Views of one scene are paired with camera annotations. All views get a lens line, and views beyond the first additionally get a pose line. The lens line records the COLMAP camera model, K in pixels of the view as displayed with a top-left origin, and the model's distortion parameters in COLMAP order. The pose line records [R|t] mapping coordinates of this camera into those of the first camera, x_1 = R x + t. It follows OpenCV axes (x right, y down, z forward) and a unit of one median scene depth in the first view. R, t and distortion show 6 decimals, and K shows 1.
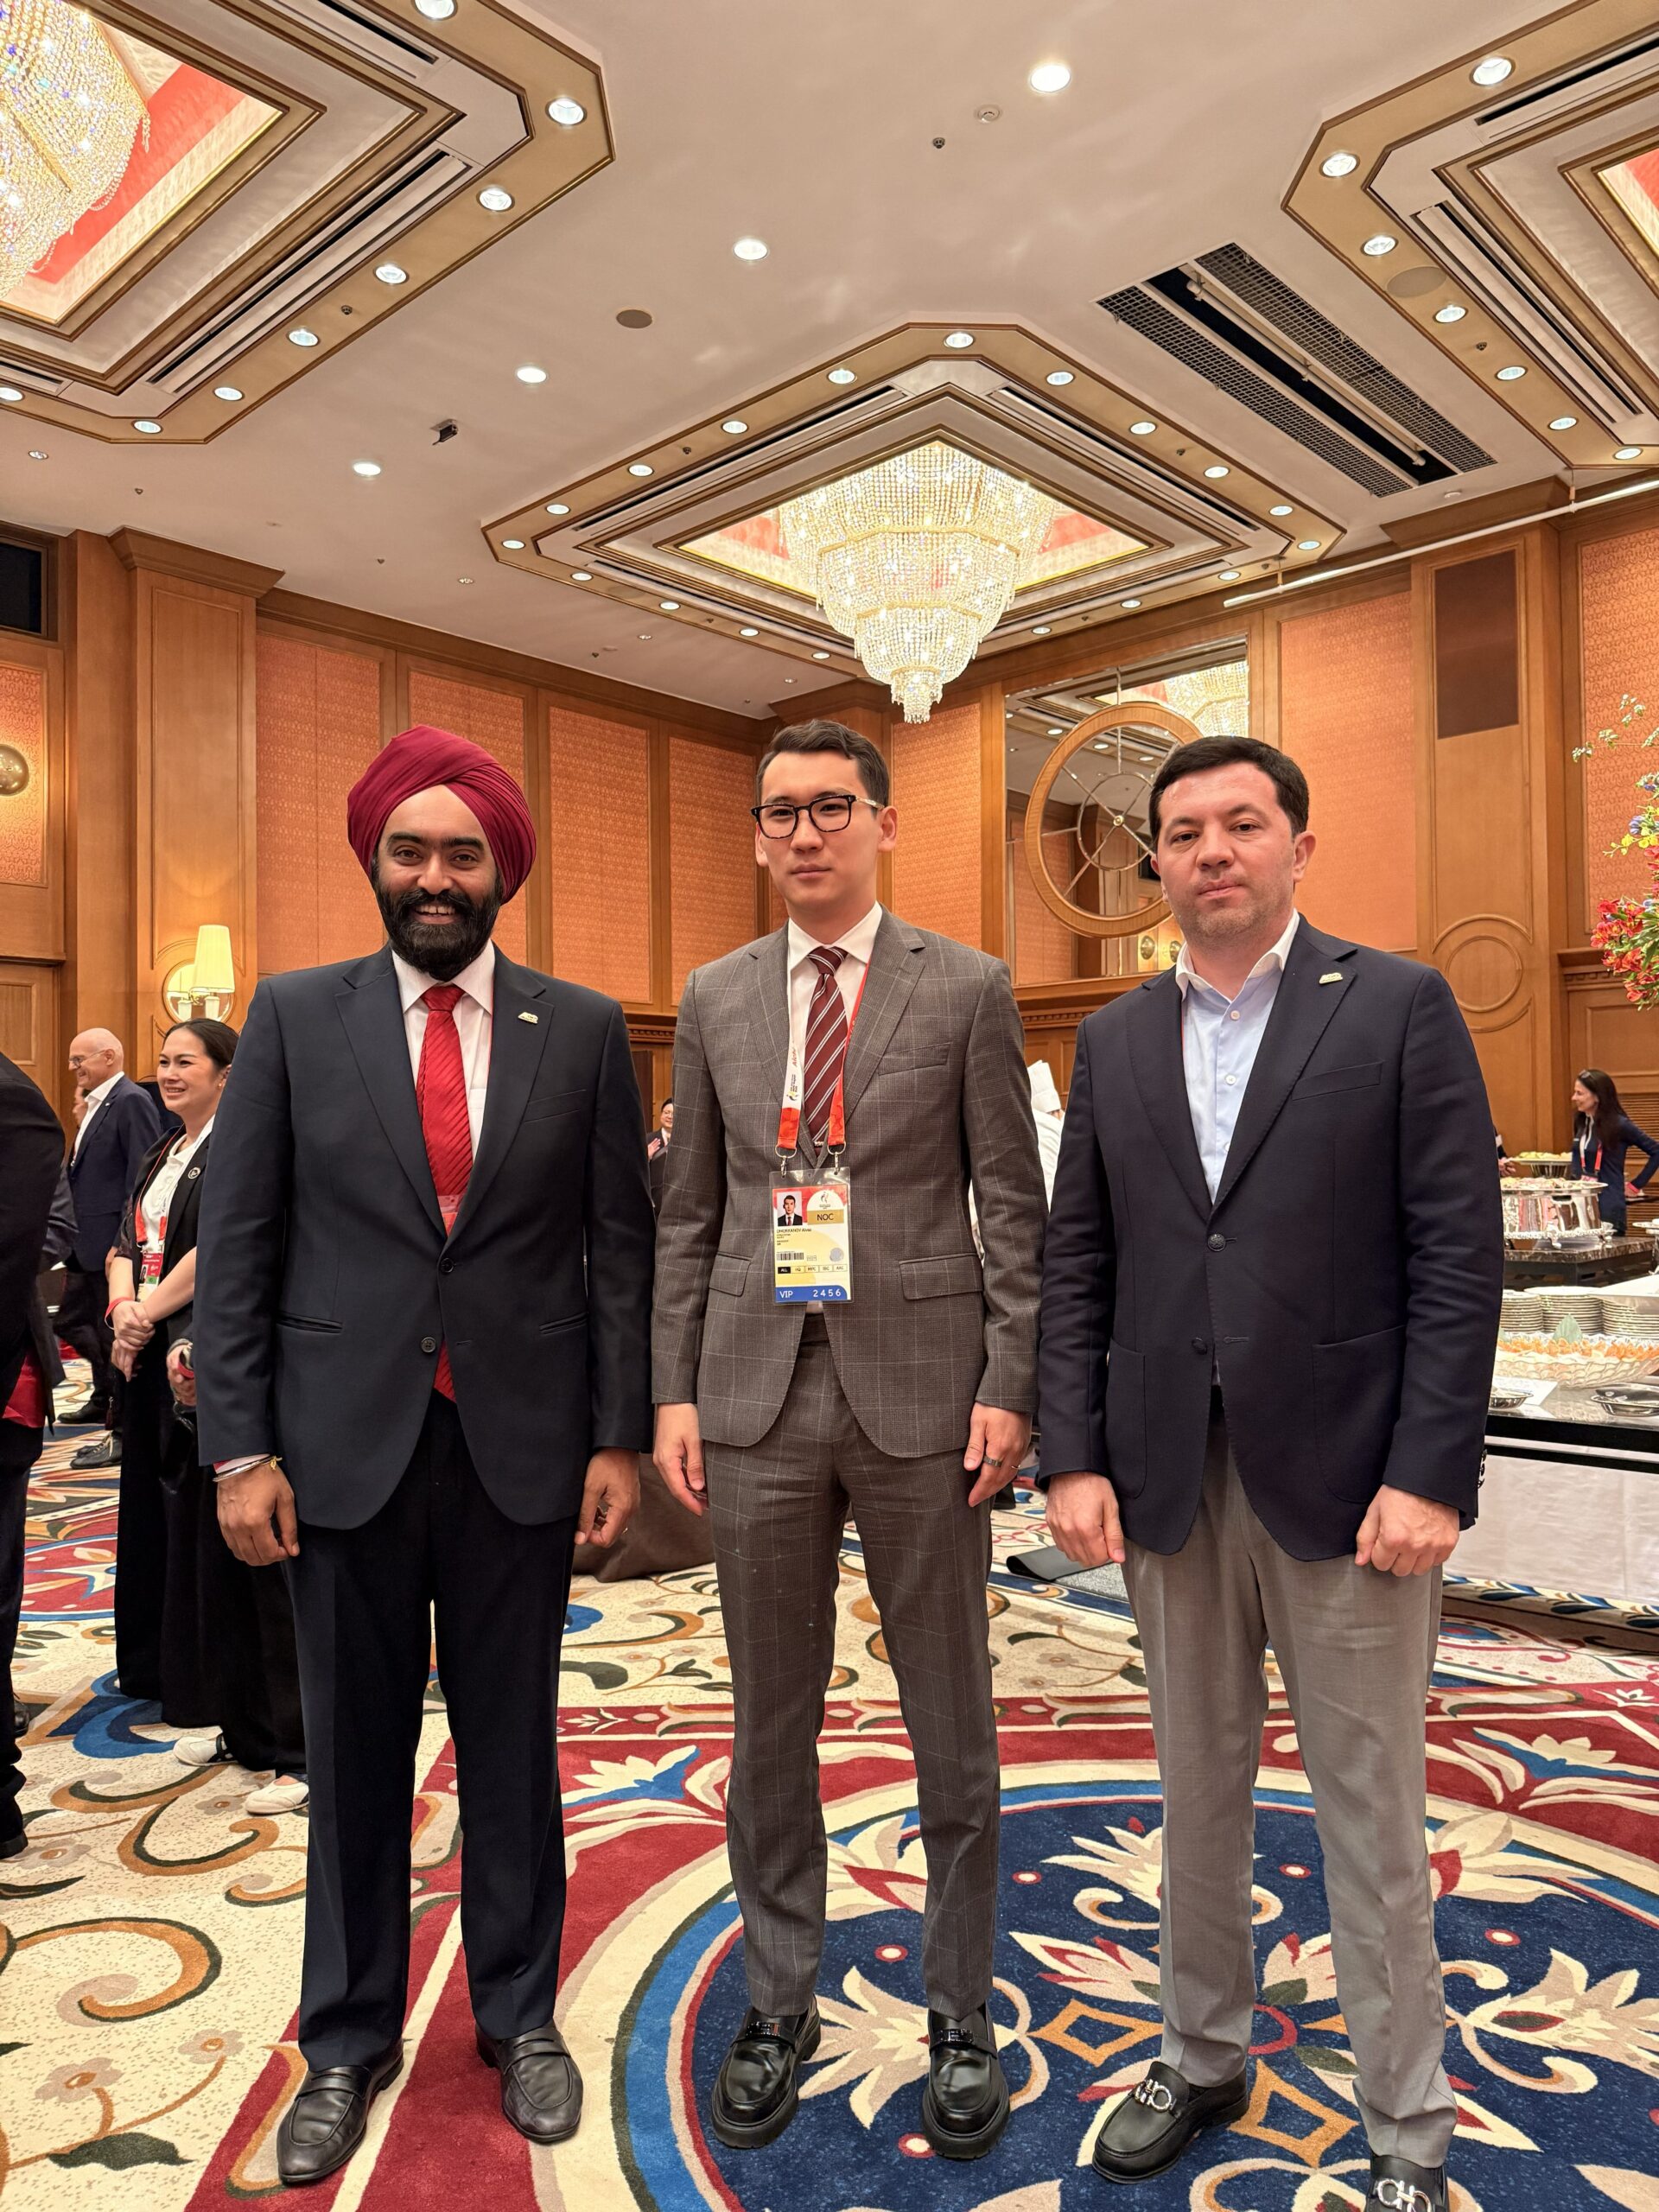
lens RADIAL K [[1549.8, 0, 839.4], [0, 1549.8, 1103.0], [0, 0, 1]] dist [-0.017434, 0.001234]
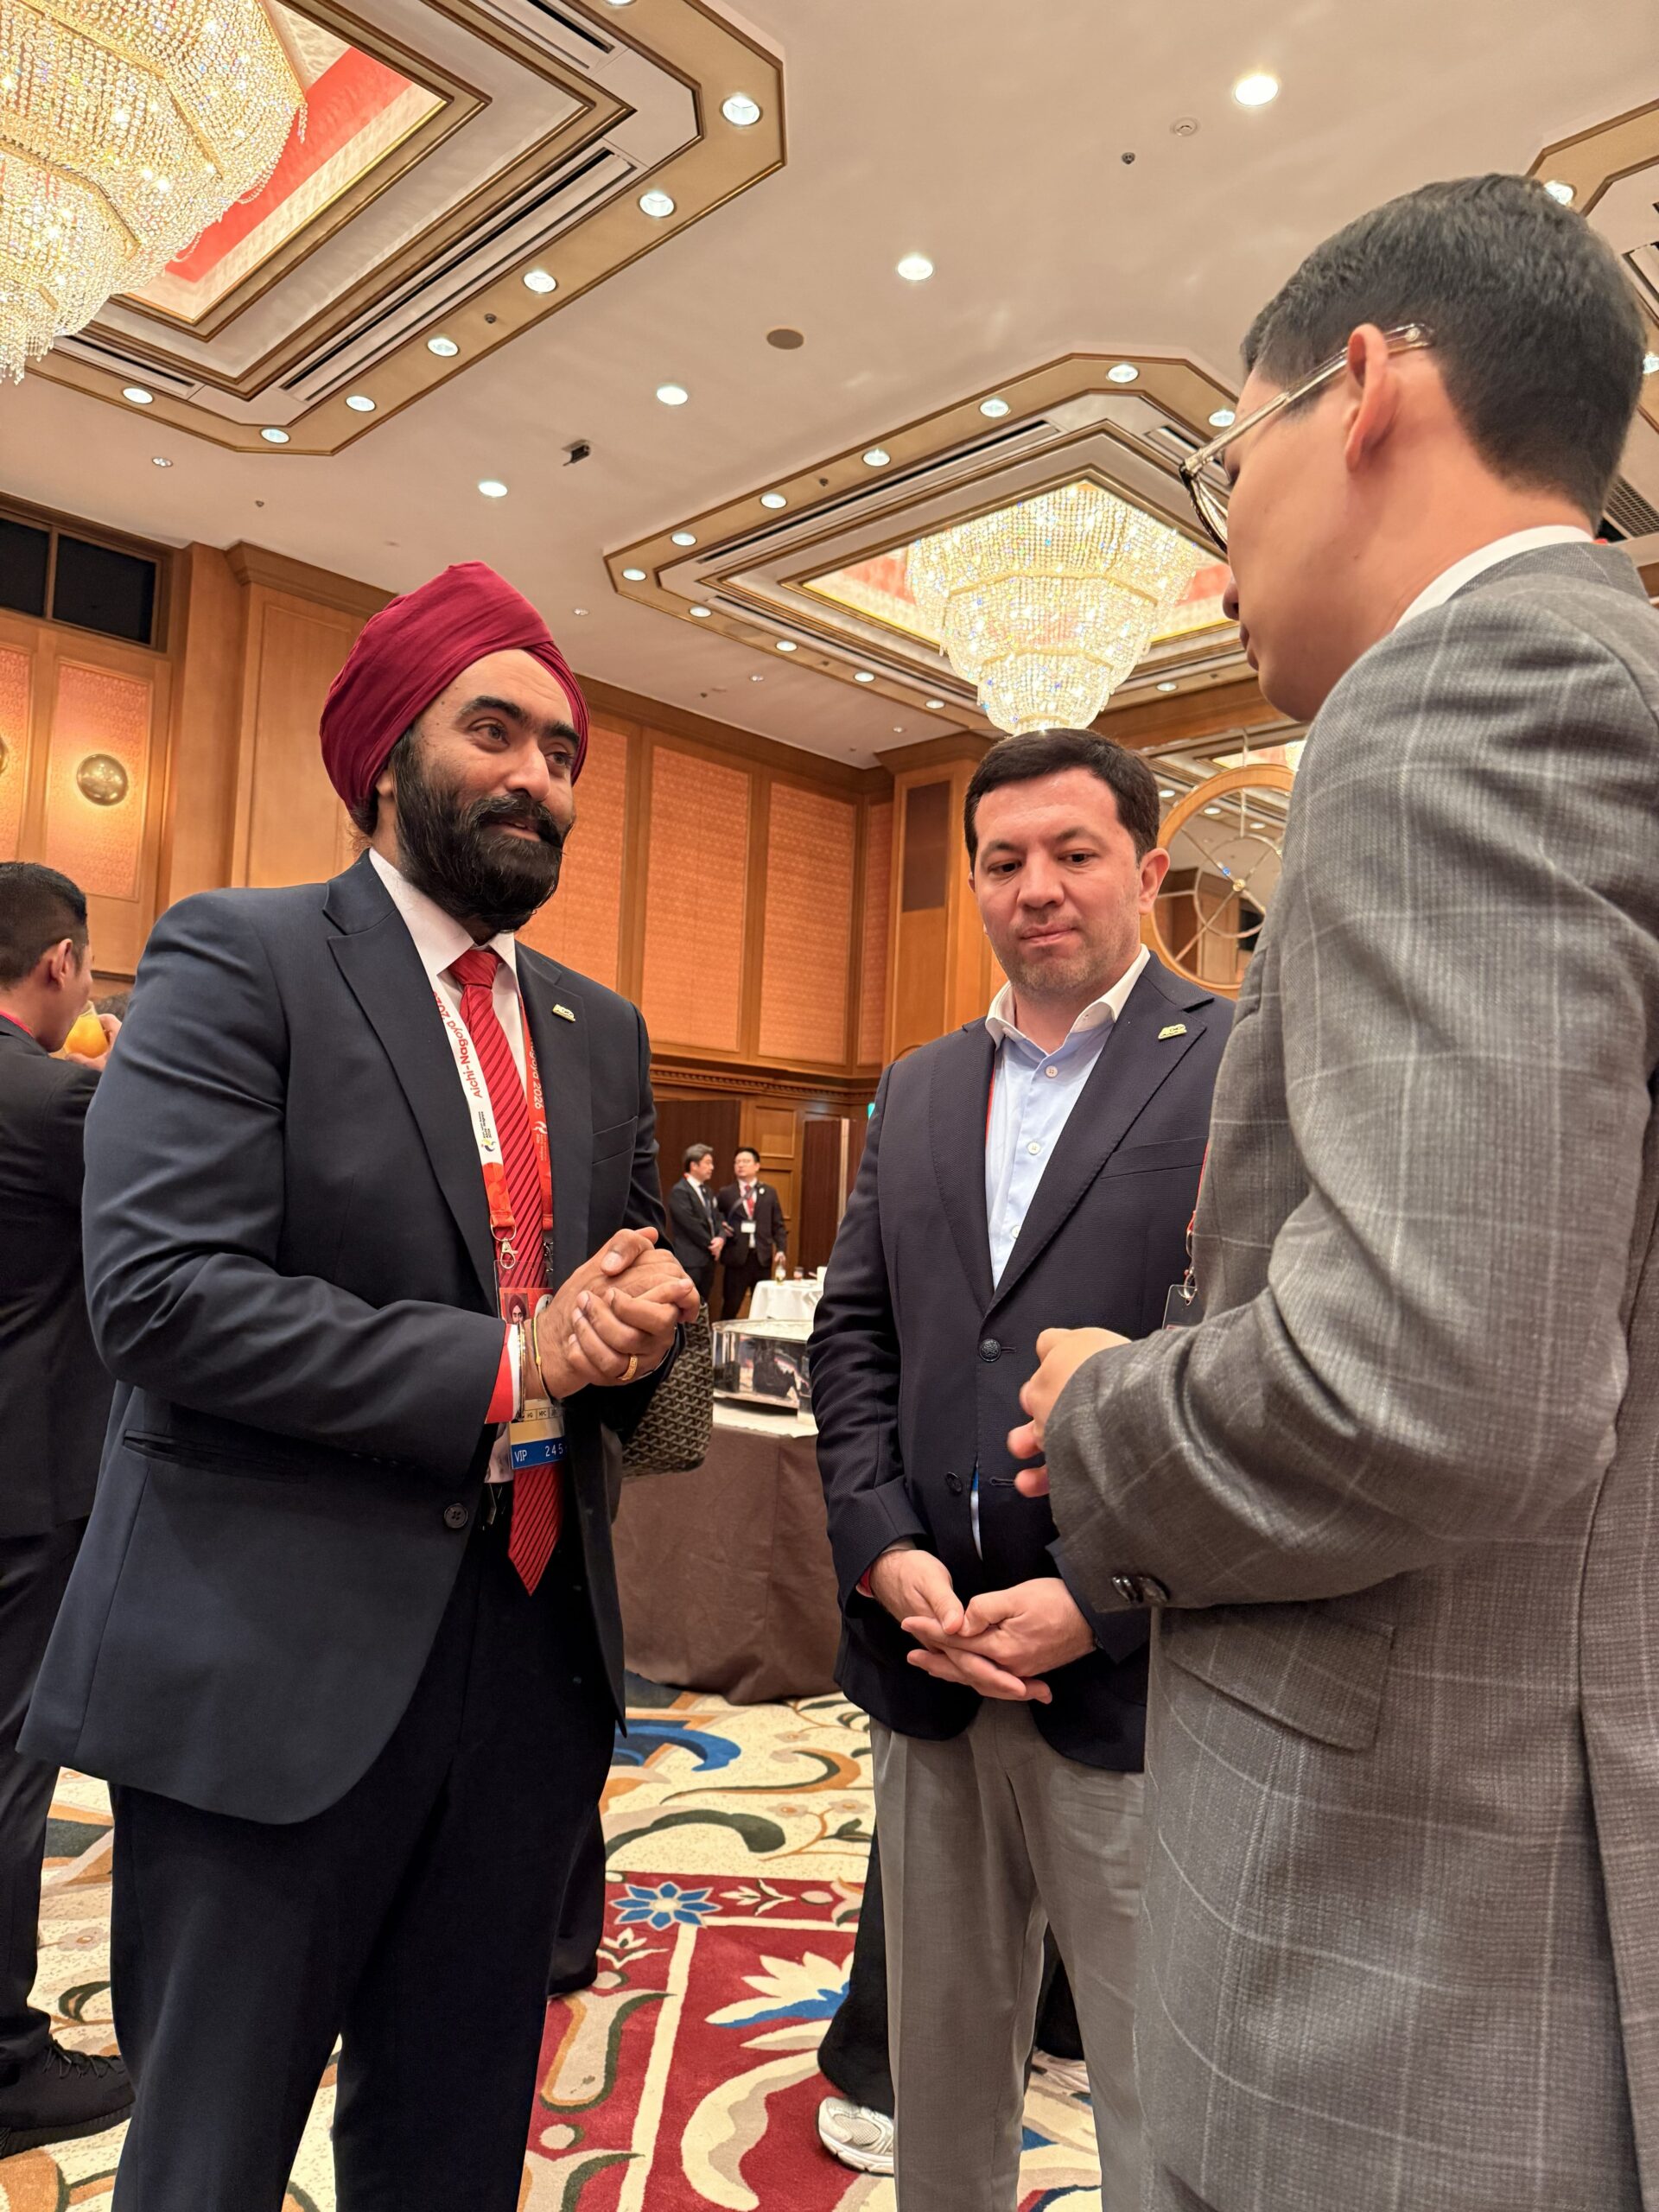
lens RADIAL K [[1567.2, 0, 829.5], [0, 1567.2, 1106.0], [0, 0, 1]] dist [0.010481, -0.026589]
pose [[0.997517, 0.052814, -0.046580, -0.031584], [-0.054419, 0.997943, -0.033891, -0.001306], [0.044695, 0.036342, 0.998339, 0.041189]]
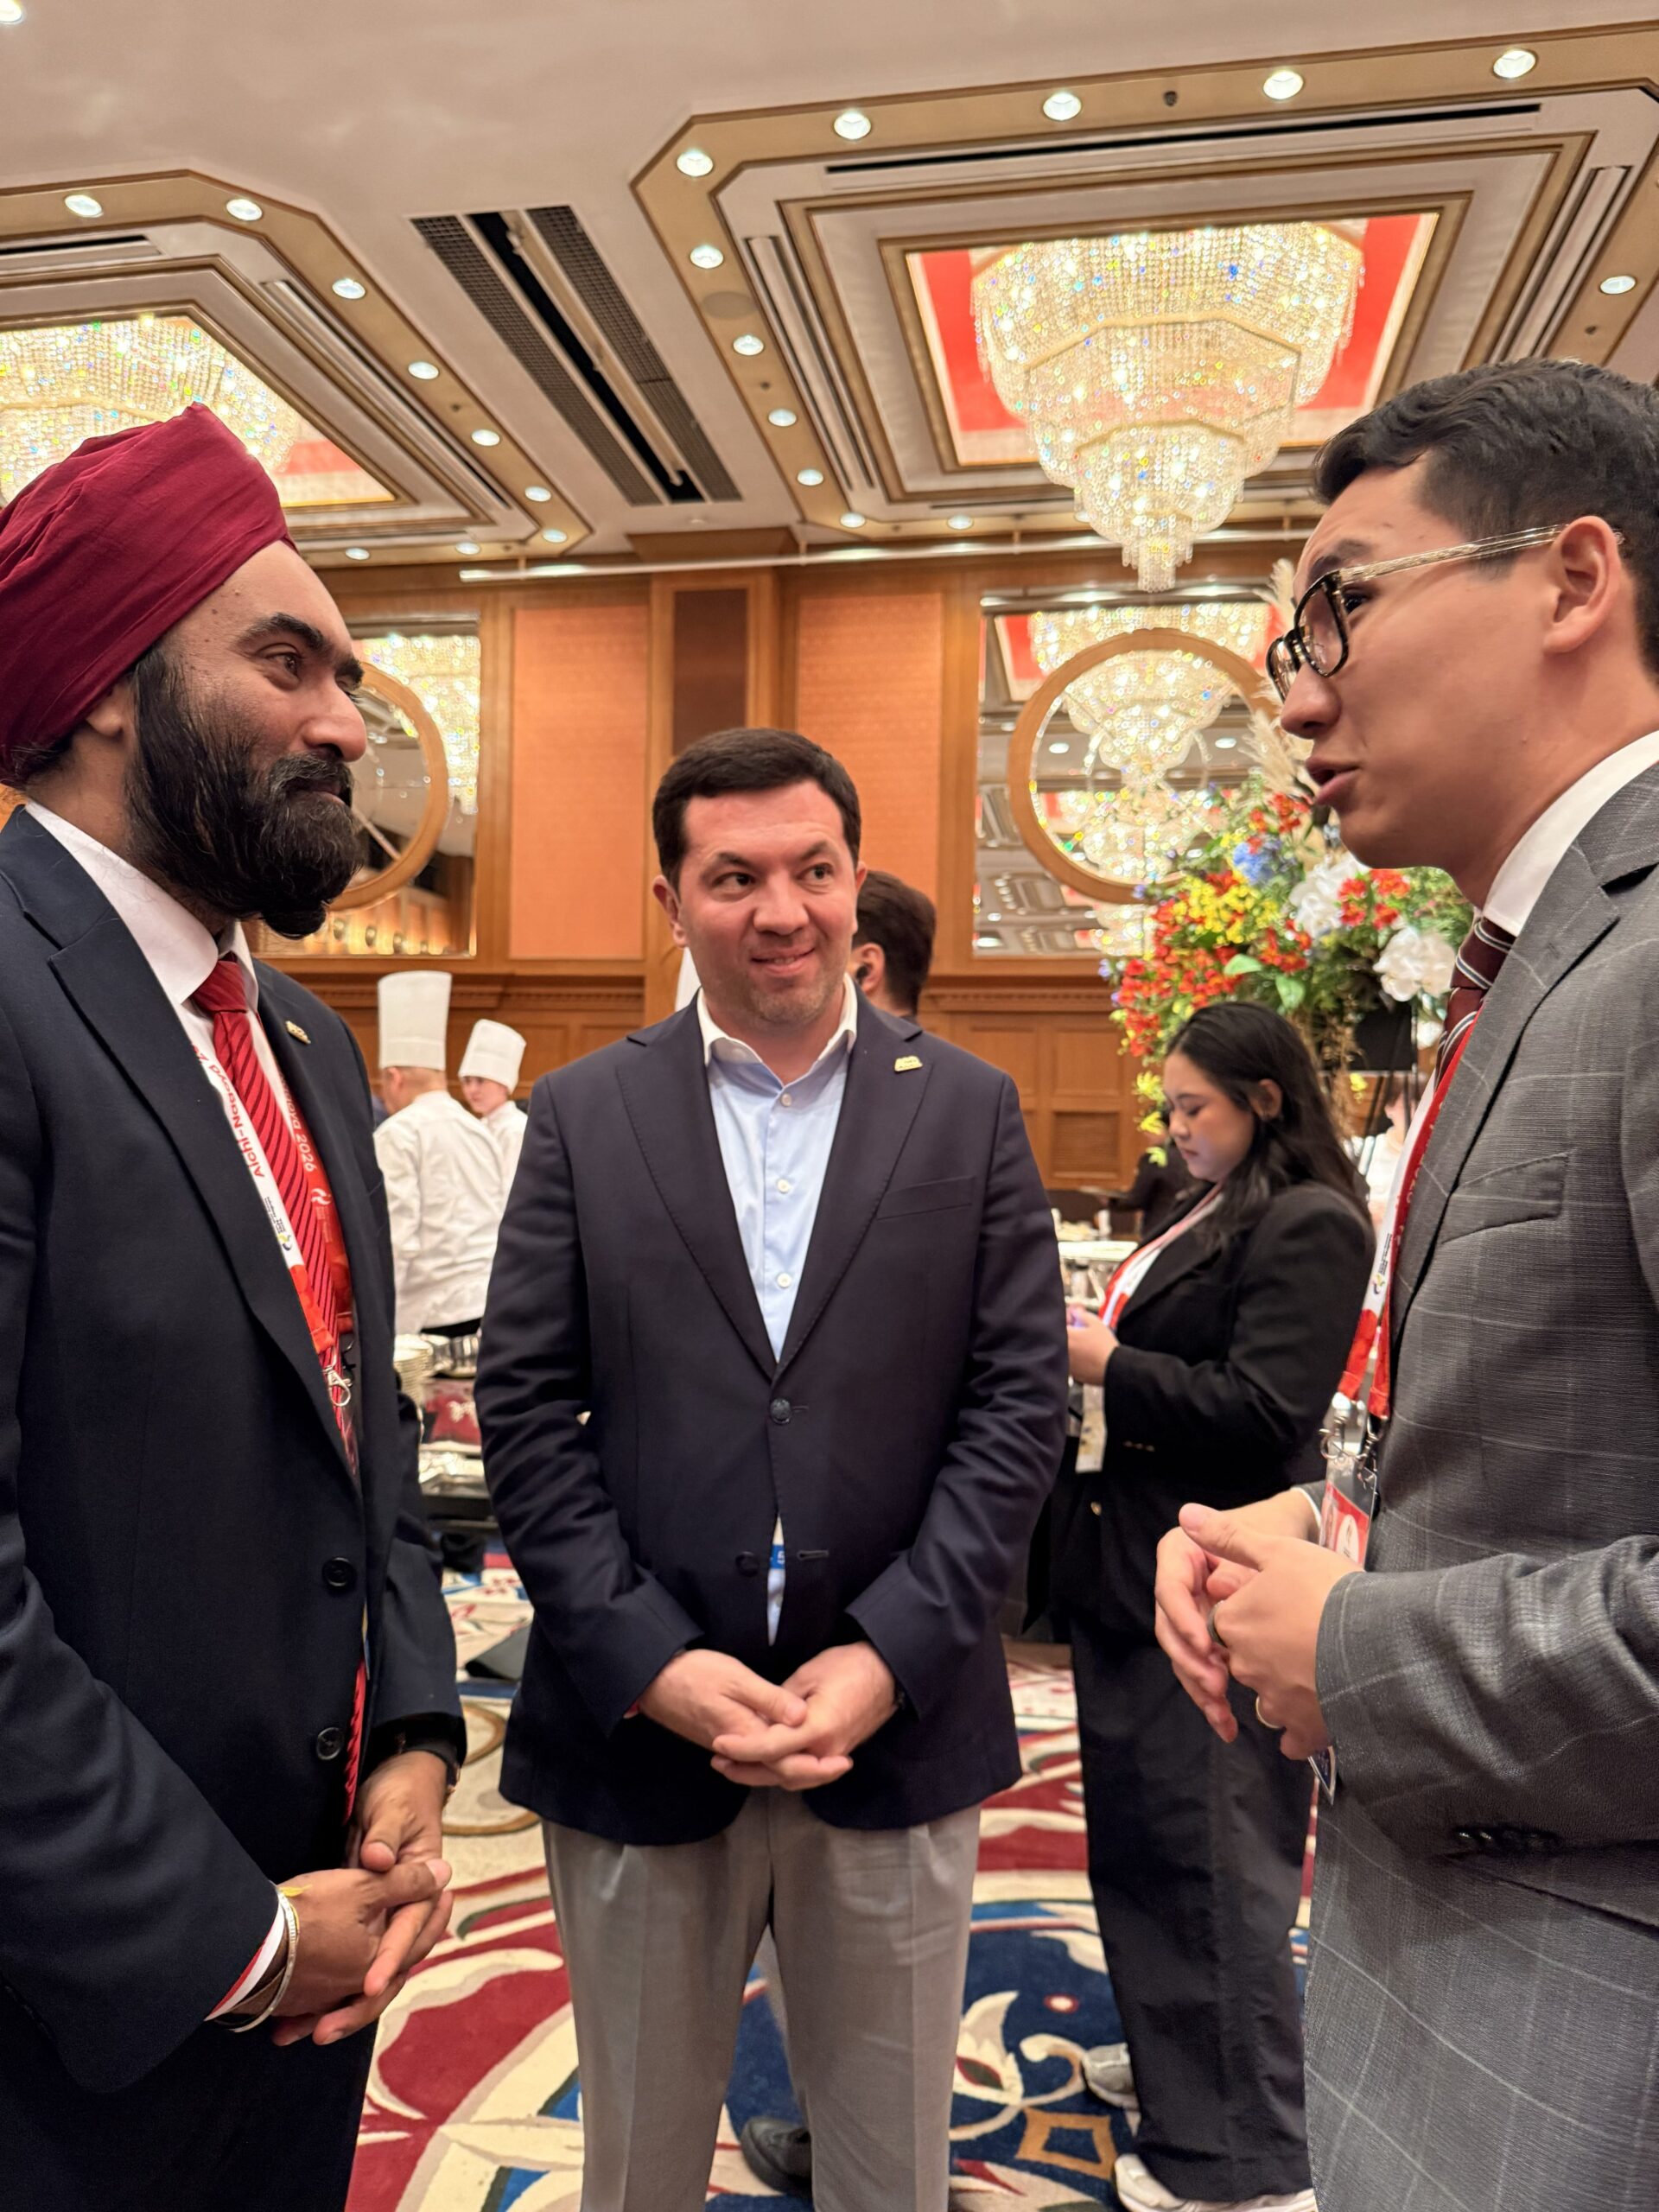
lens RADIAL K [[1567.2, 0, 829.5], [0, 1567.2, 1106.0], [0, 0, 1]] dist [0.010481, -0.026589]
pose [[0.842050, 0.036926, 0.538134, -0.092993], [-0.044415, 0.999013, 0.000948, -0.011248], [-0.537567, -0.024700, 0.842859, 0.075153]]
